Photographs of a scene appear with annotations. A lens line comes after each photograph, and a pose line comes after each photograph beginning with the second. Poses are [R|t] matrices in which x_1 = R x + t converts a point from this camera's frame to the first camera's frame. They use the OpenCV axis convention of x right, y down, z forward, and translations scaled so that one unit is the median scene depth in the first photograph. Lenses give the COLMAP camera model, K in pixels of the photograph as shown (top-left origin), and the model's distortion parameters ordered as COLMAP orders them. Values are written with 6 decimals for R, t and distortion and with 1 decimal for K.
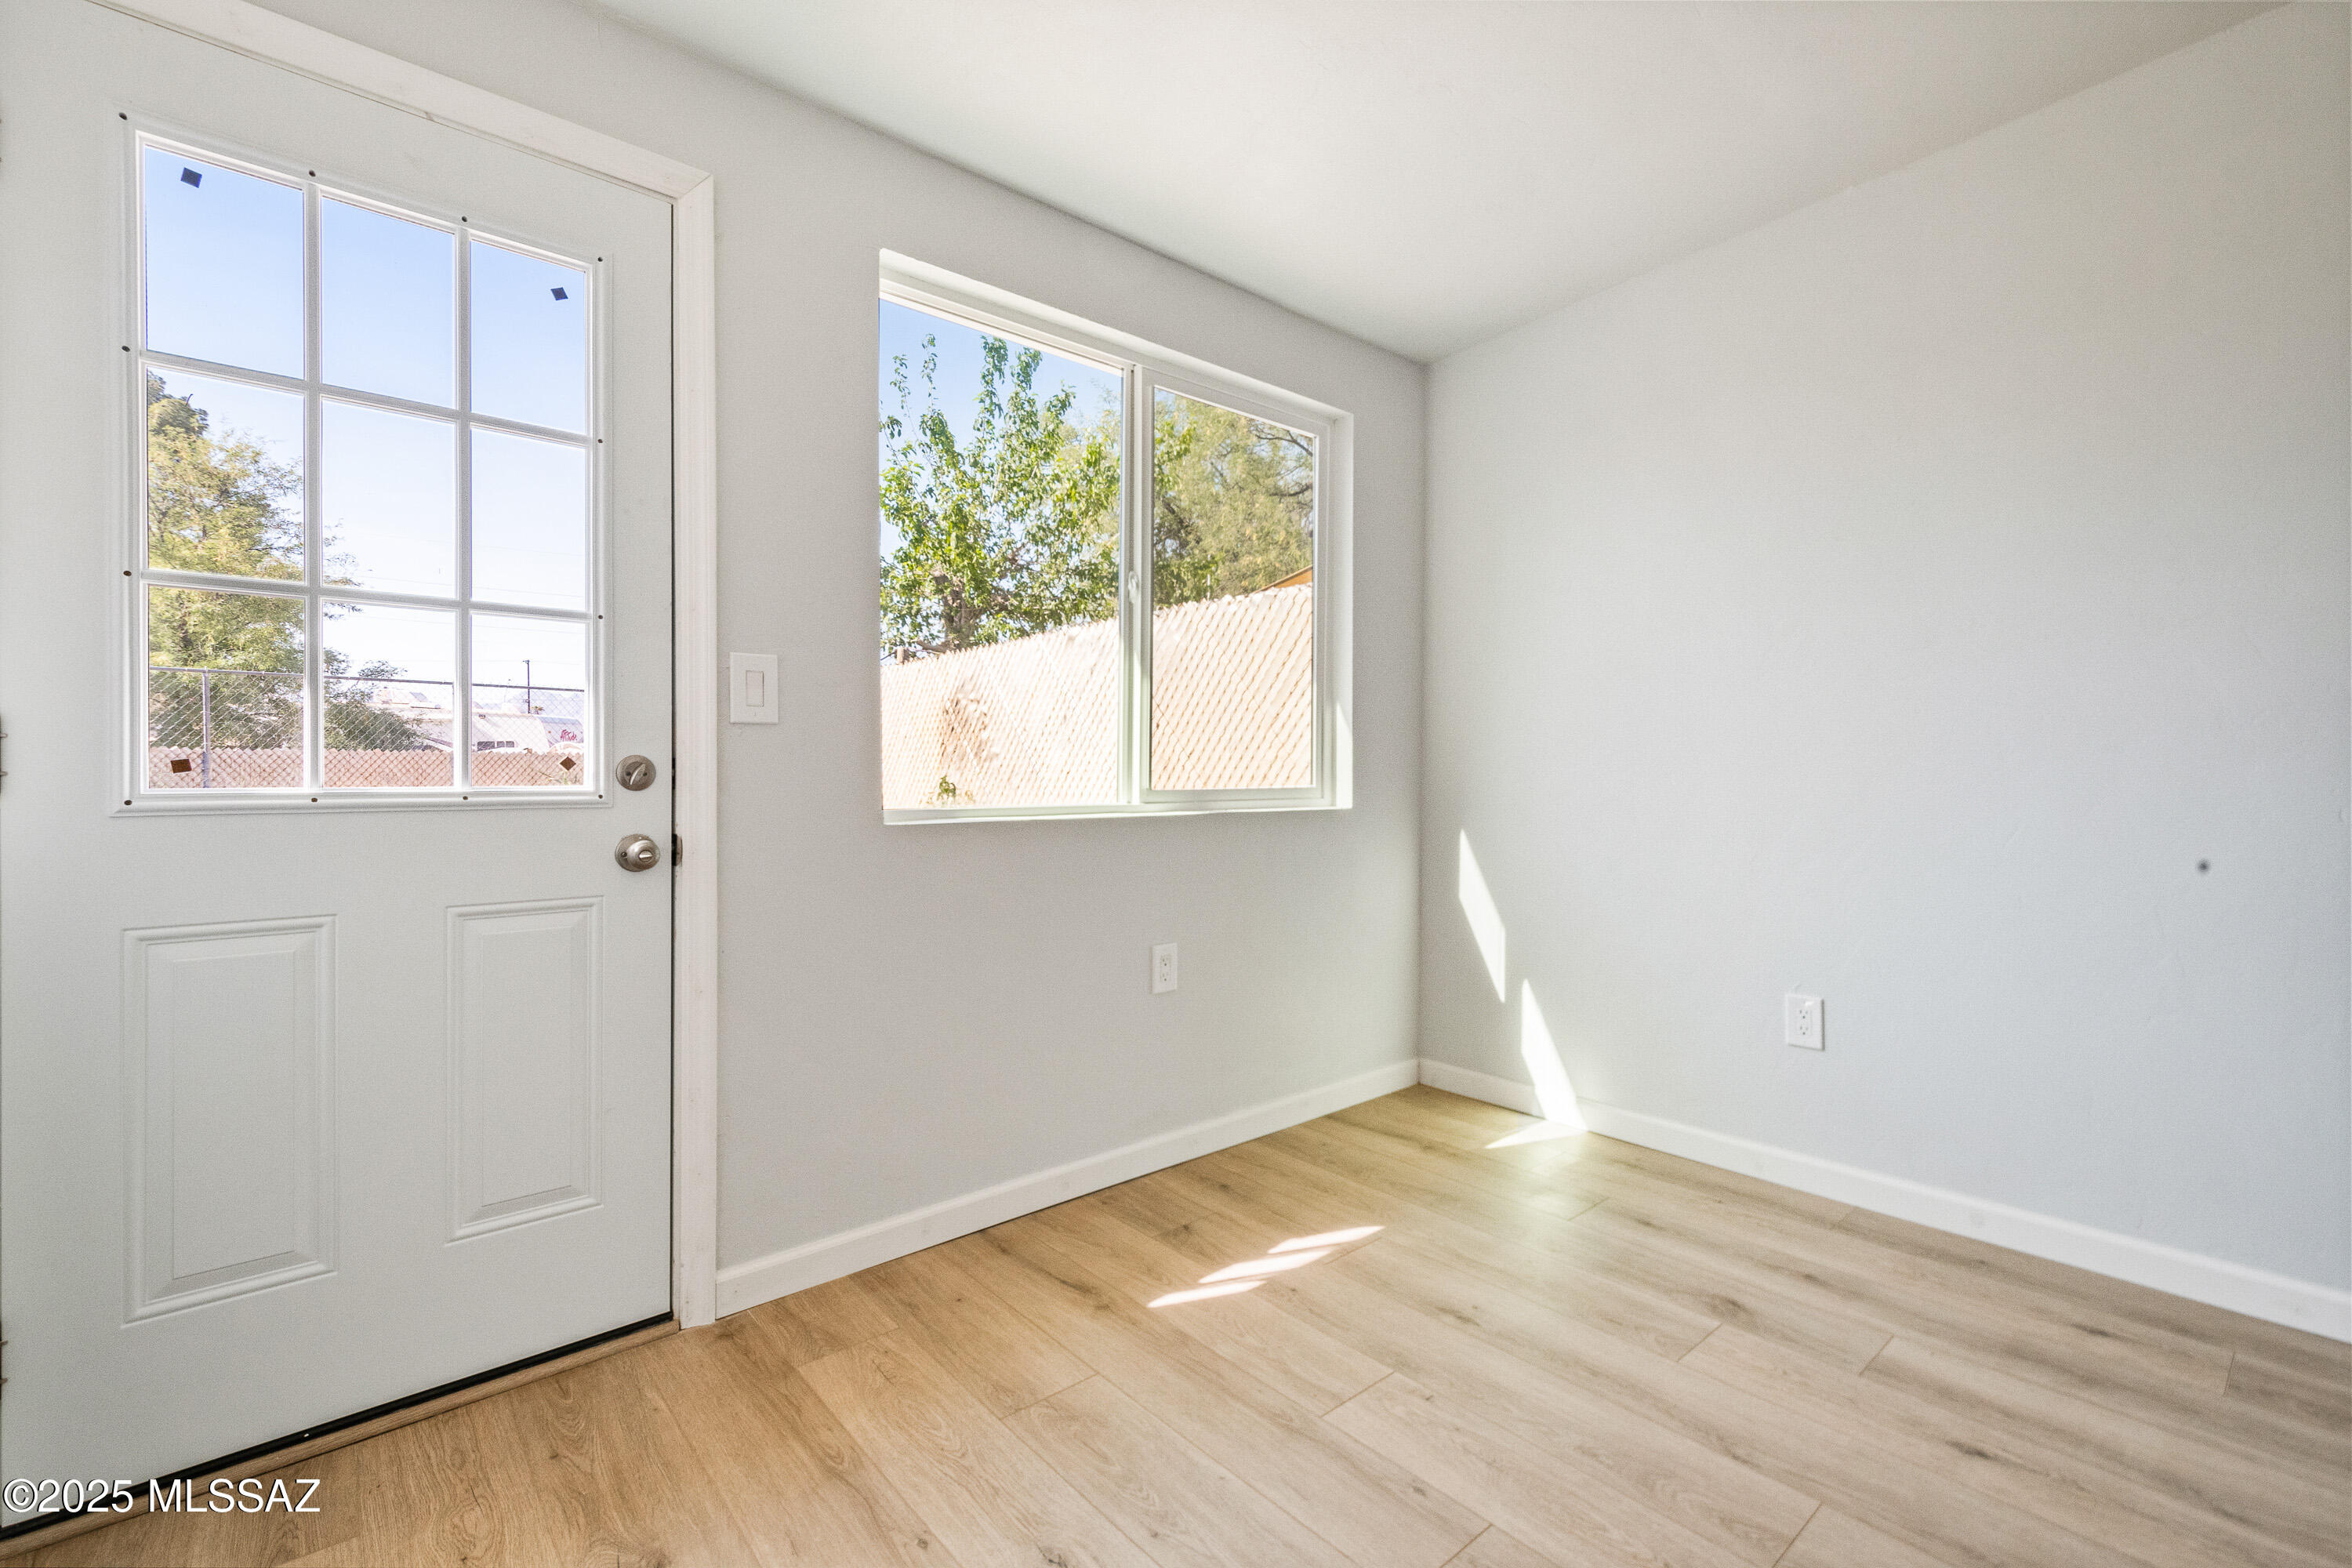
lens RADIAL K [[1017.9, 0, 1175.8], [0, 1017.9, 771.8], [0, 0, 1]] dist [0.003266, 0.000501]
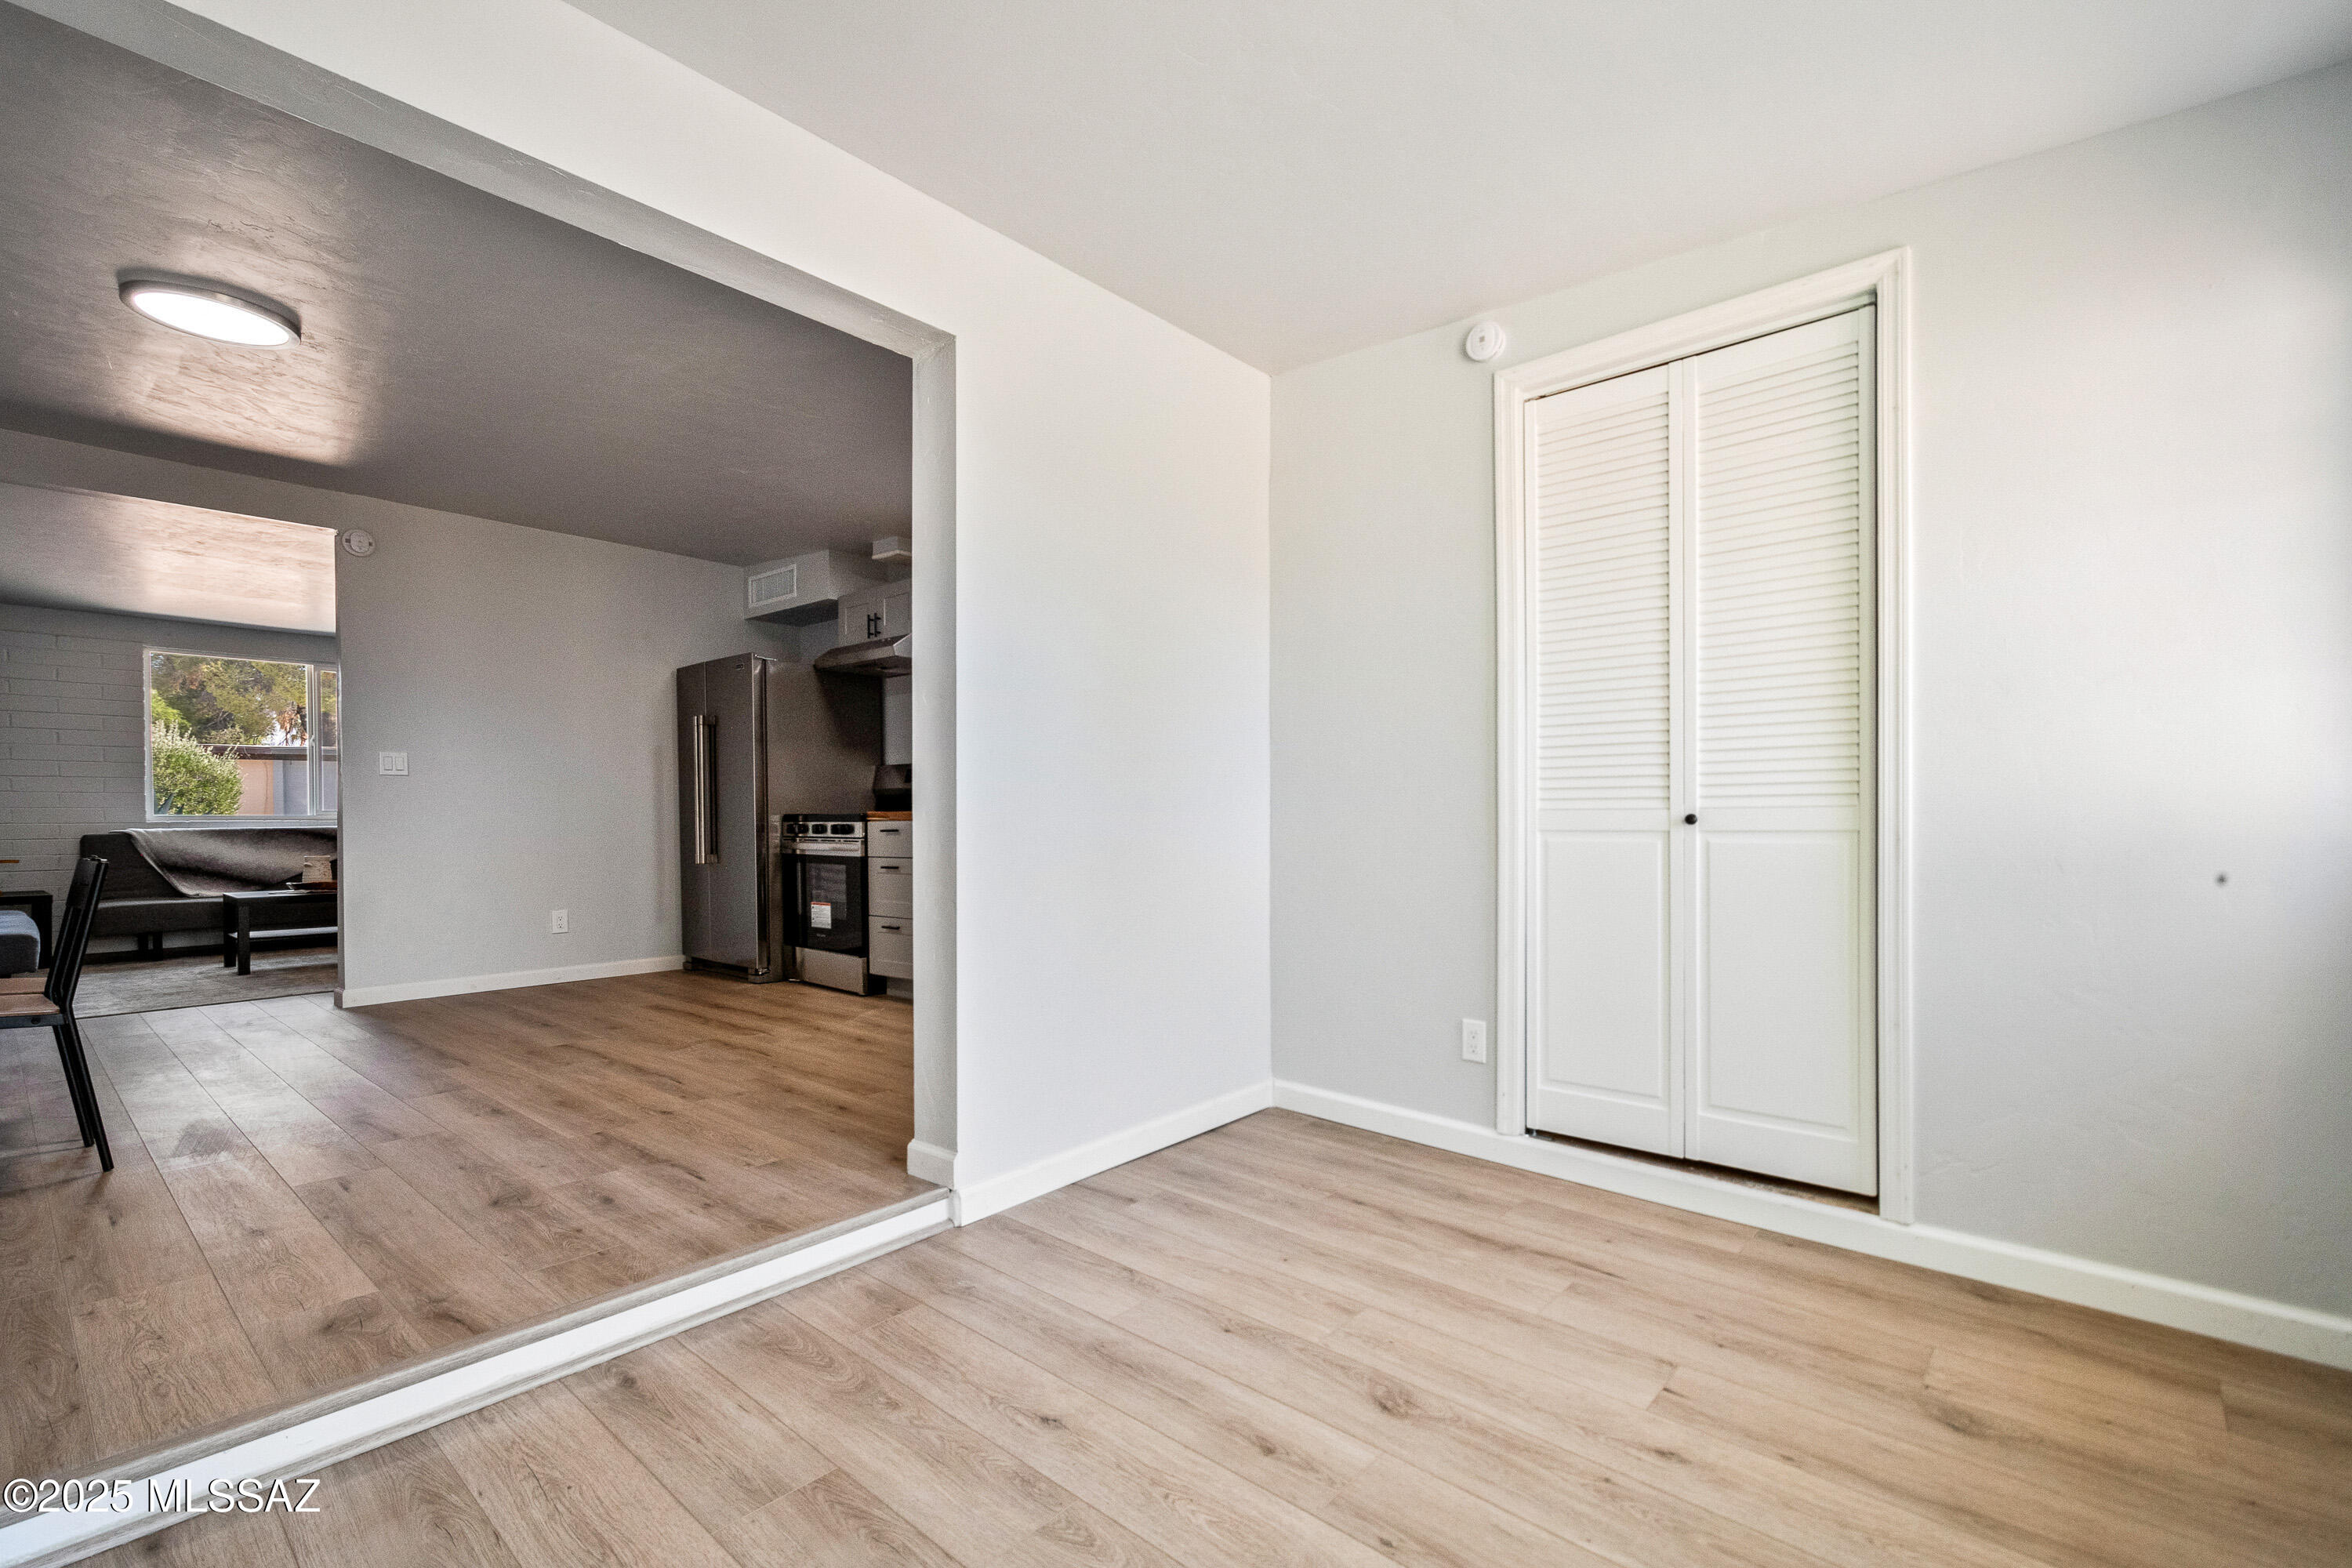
lens RADIAL K [[1038.8, 0, 1170.5], [0, 1038.8, 817.7], [0, 0, 1]] dist [0.002023, 0.000317]
pose [[-0.990663, 0.006625, -0.136172, 0.422560], [0.005117, 0.999922, 0.011418, 0.002539], [0.136237, 0.010614, -0.990619, 1.435609]]
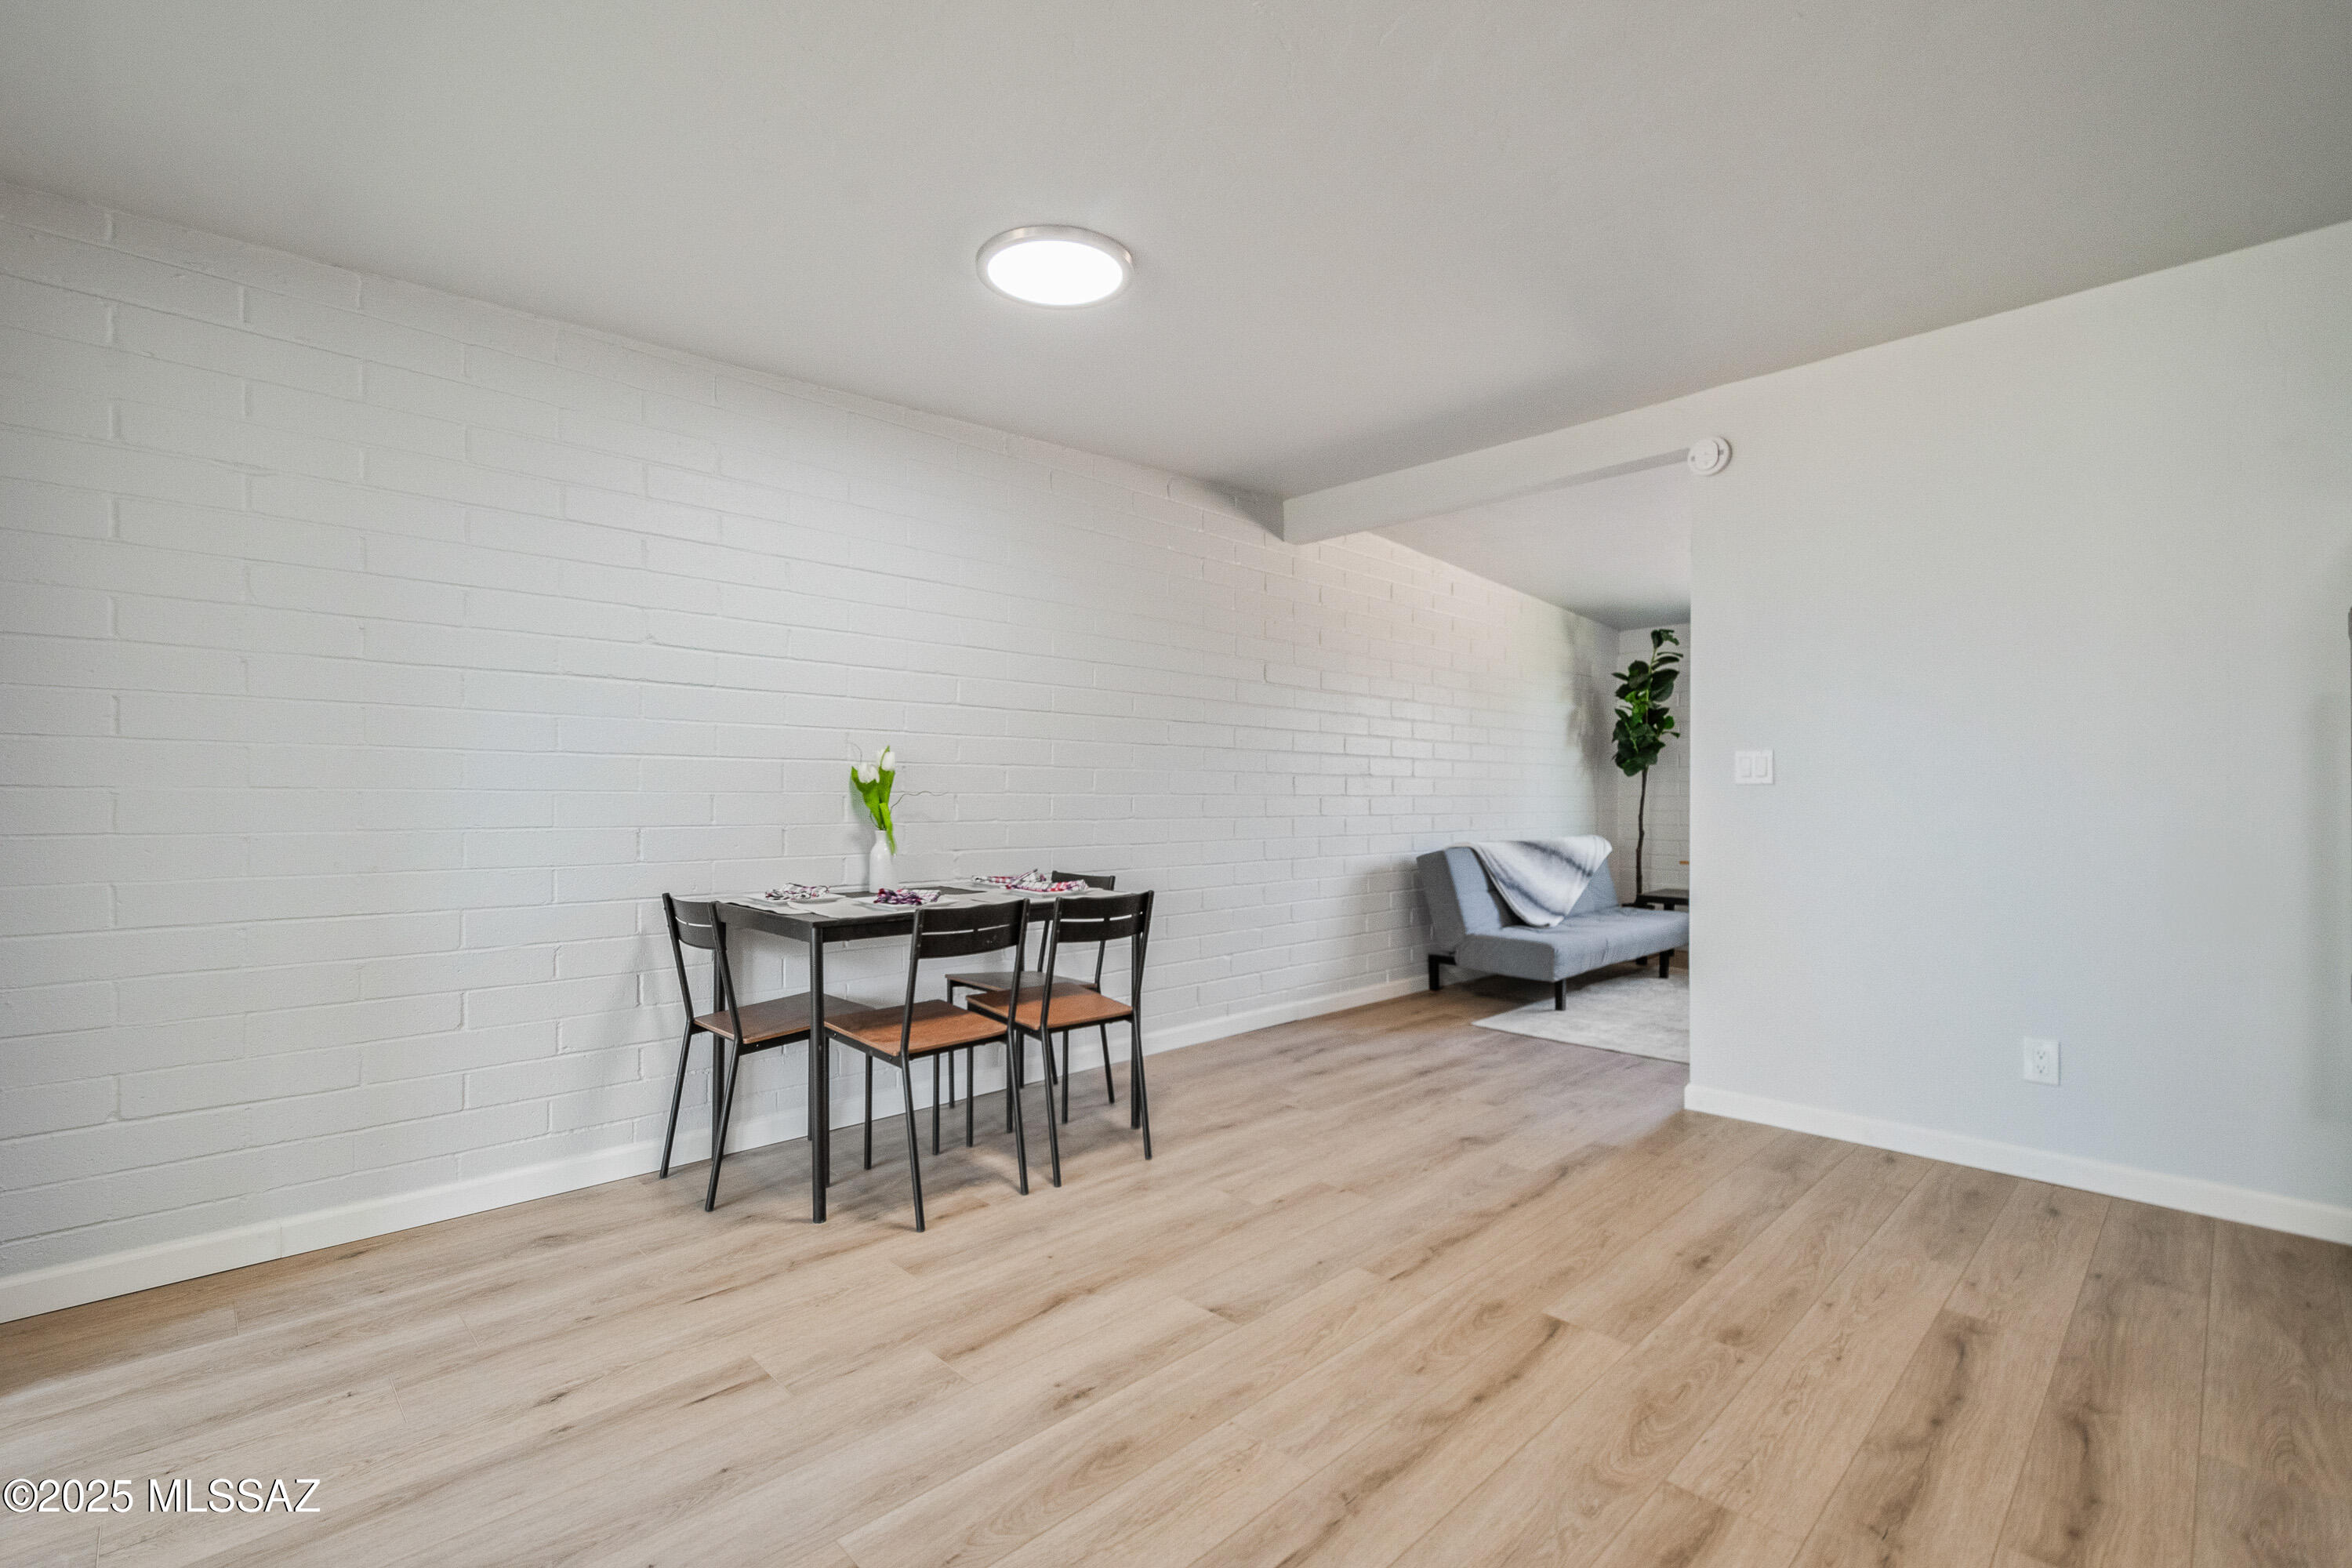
lens RADIAL K [[1028.4, 0, 1178.8], [0, 1028.4, 792.5], [0, 0, 1]] dist [0.002773, 0.000090]
pose [[-0.057436, 0.004600, 0.998339, 0.309307], [0.003256, 0.999985, -0.004421, -0.067706], [-0.998344, 0.002996, -0.057450, -0.376869]]
